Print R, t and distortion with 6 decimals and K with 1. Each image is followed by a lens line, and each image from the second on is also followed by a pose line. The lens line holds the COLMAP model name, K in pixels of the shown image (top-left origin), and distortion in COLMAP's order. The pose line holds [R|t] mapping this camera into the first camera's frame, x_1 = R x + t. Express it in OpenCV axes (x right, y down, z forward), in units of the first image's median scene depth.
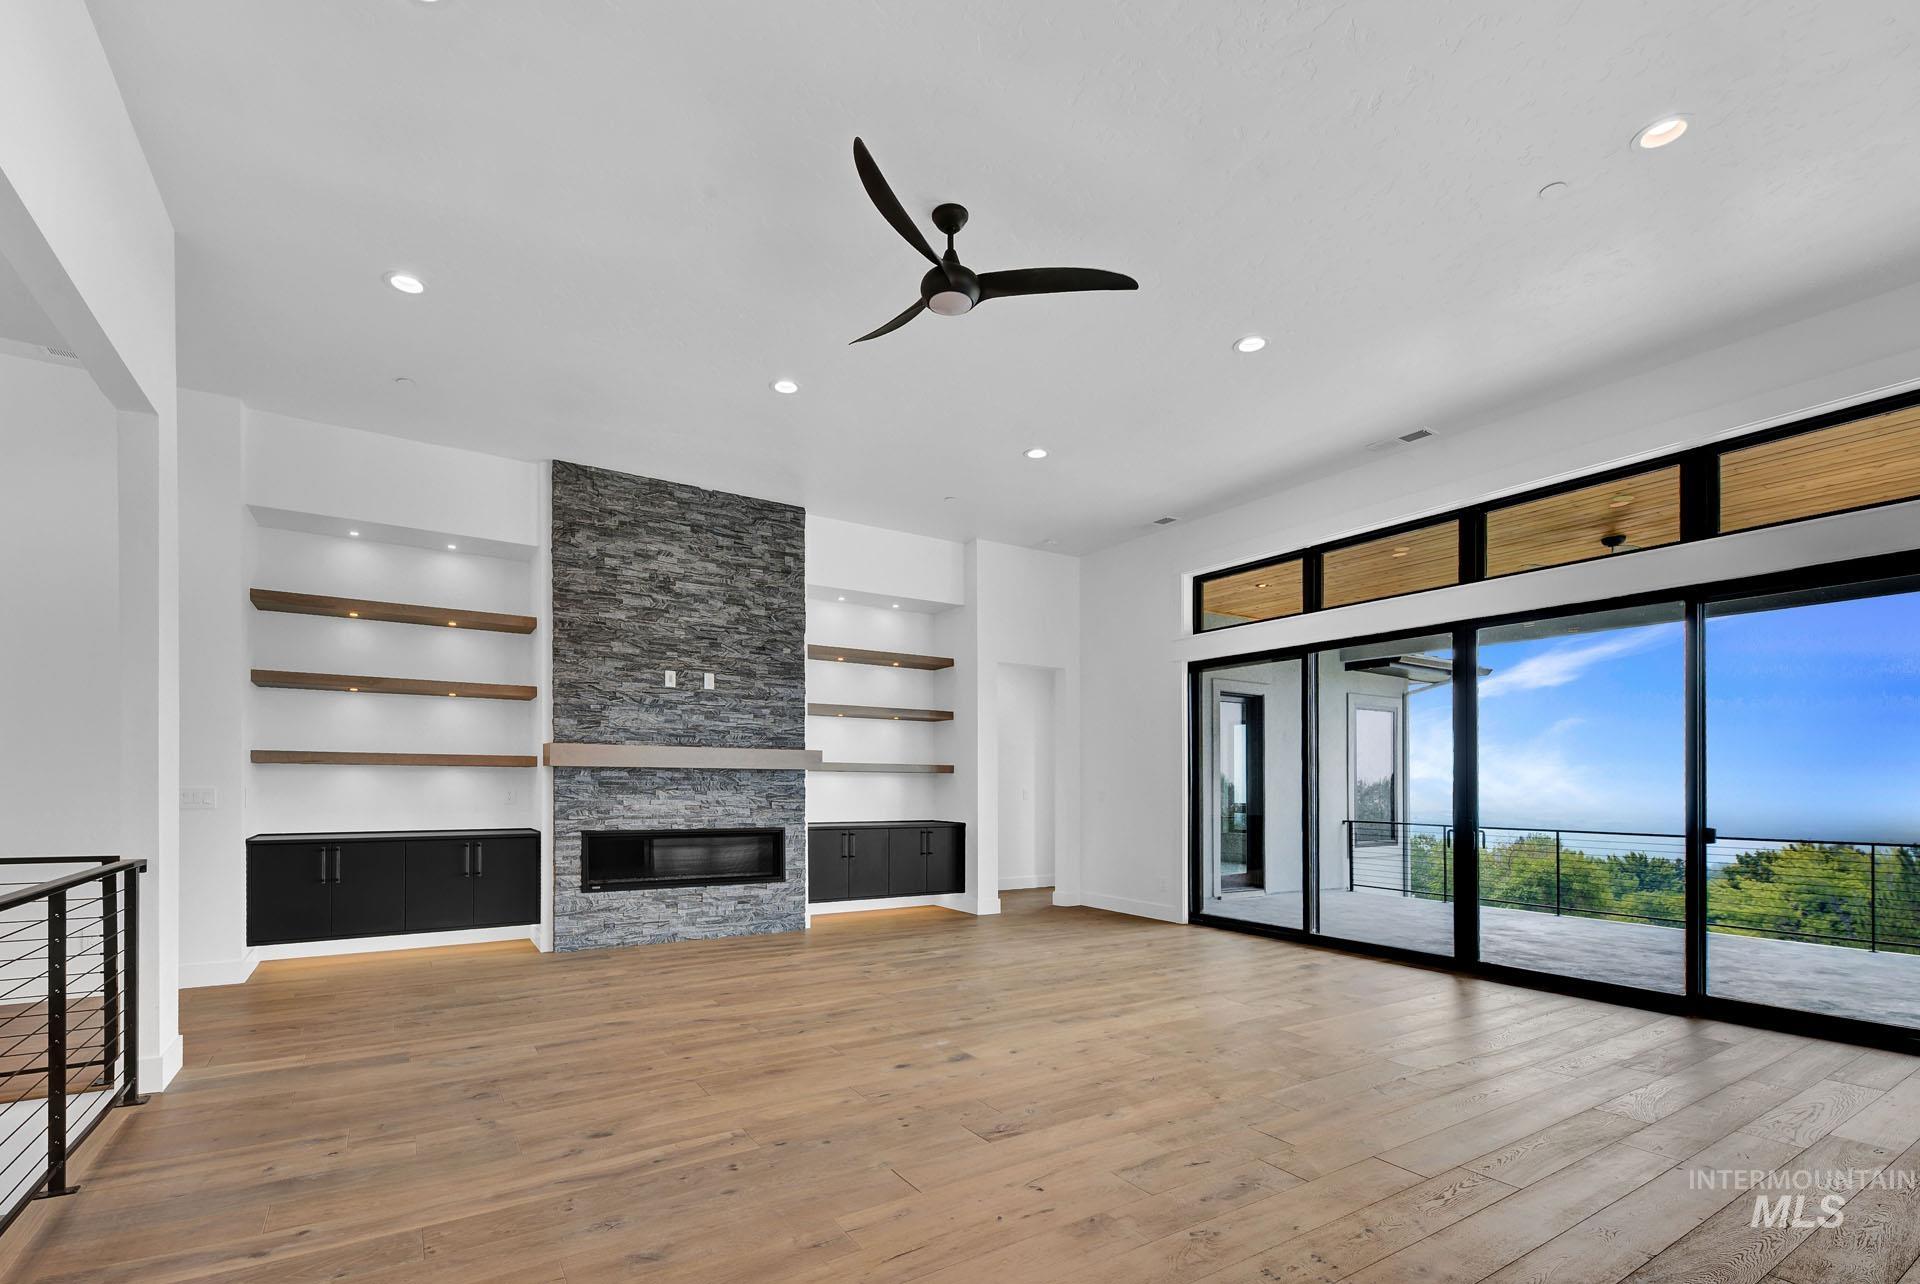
lens RADIAL K [[880.2, 0, 947.0], [0, 880.2, 788.5], [0, 0, 1]] dist [-0.001938, 0.000466]
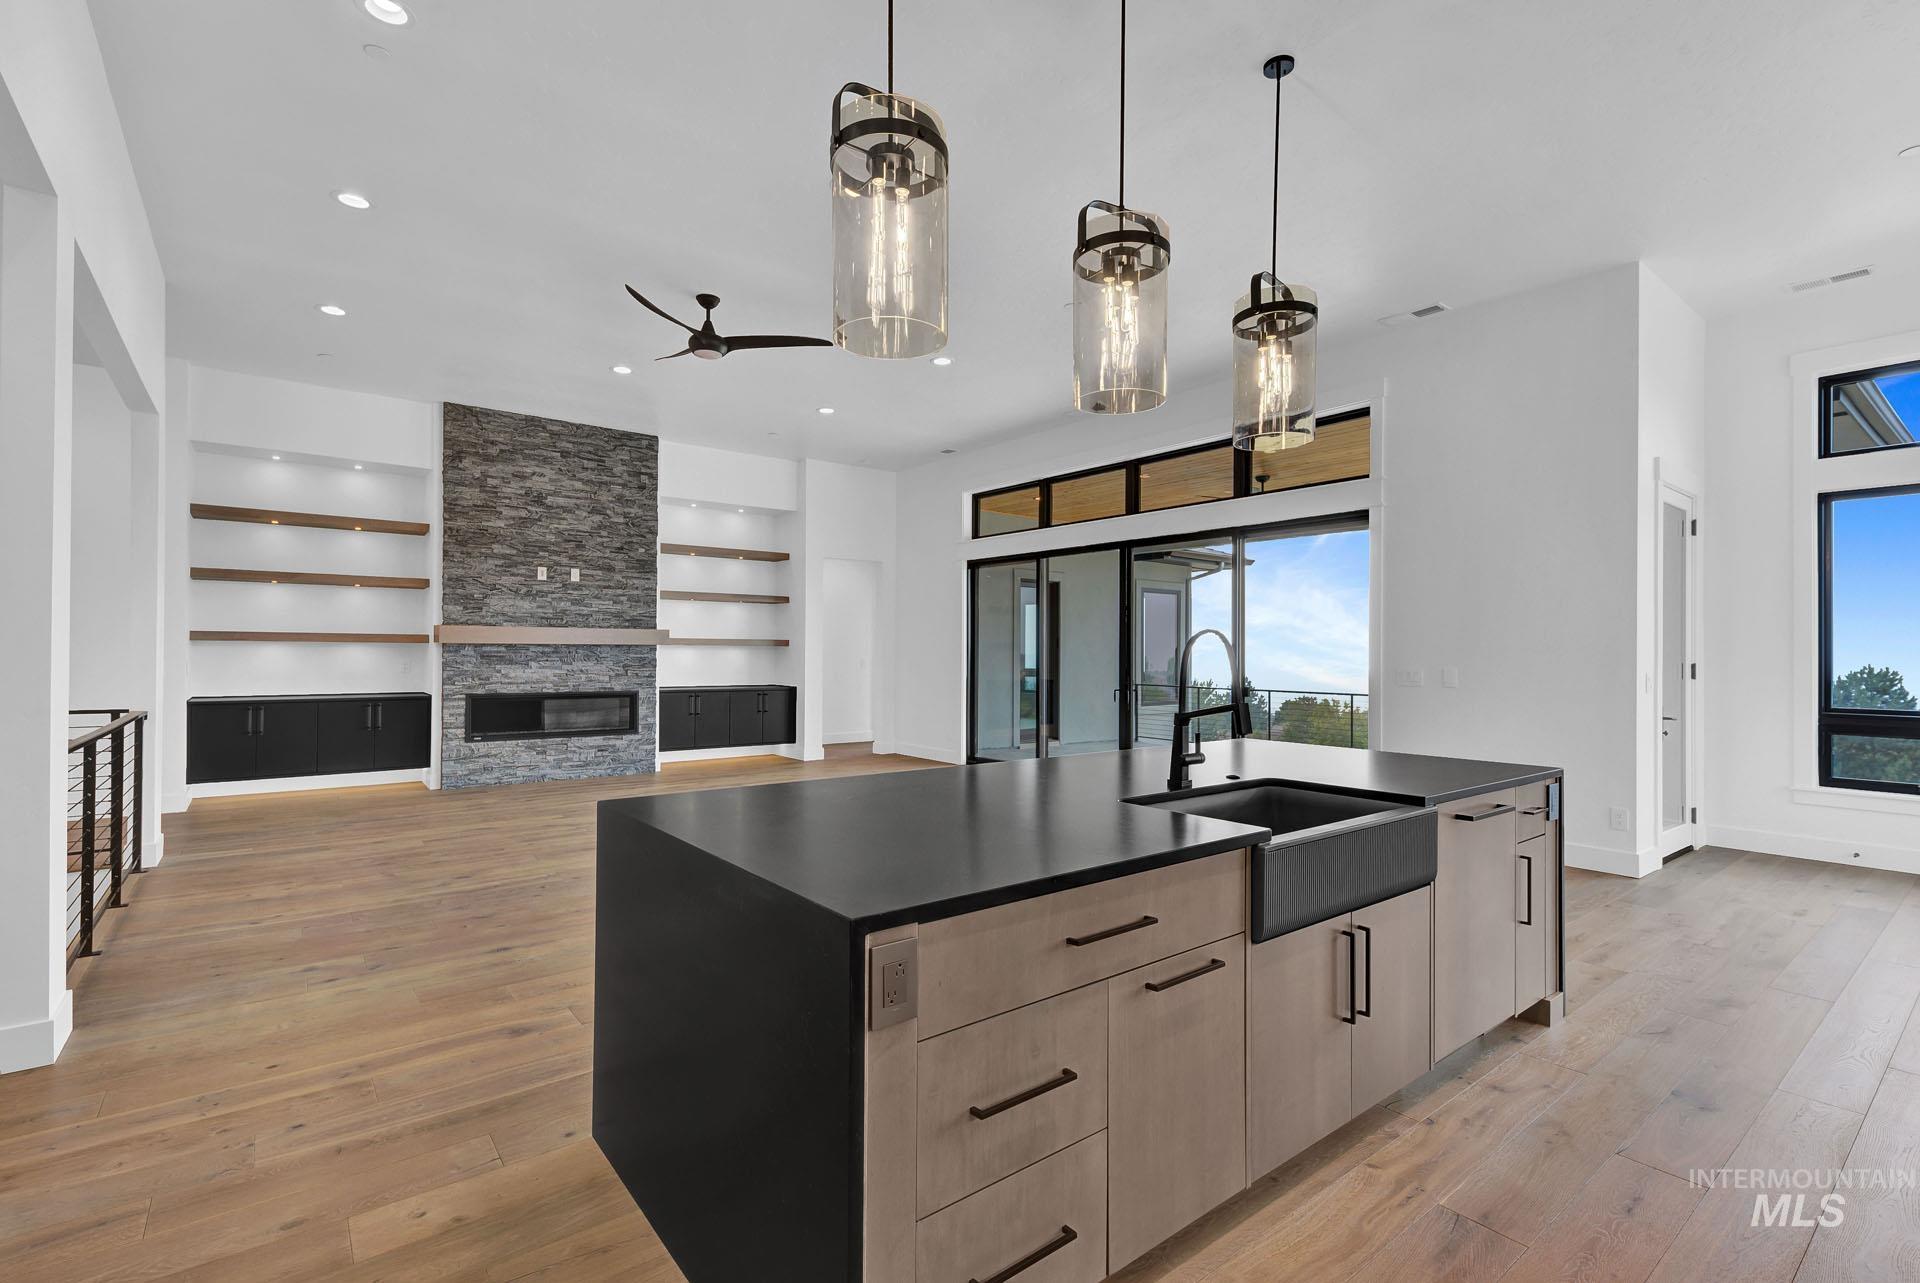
lens RADIAL K [[864.0, 0, 960.0], [0, 864.0, 641.5], [0, 0, 1]] dist [0.004136, -0.000373]
pose [[0.994203, 0.002781, 0.107480, 0.152168], [-0.001317, 0.999905, -0.013698, -0.010796], [-0.107508, 0.013477, 0.994113, -0.304365]]
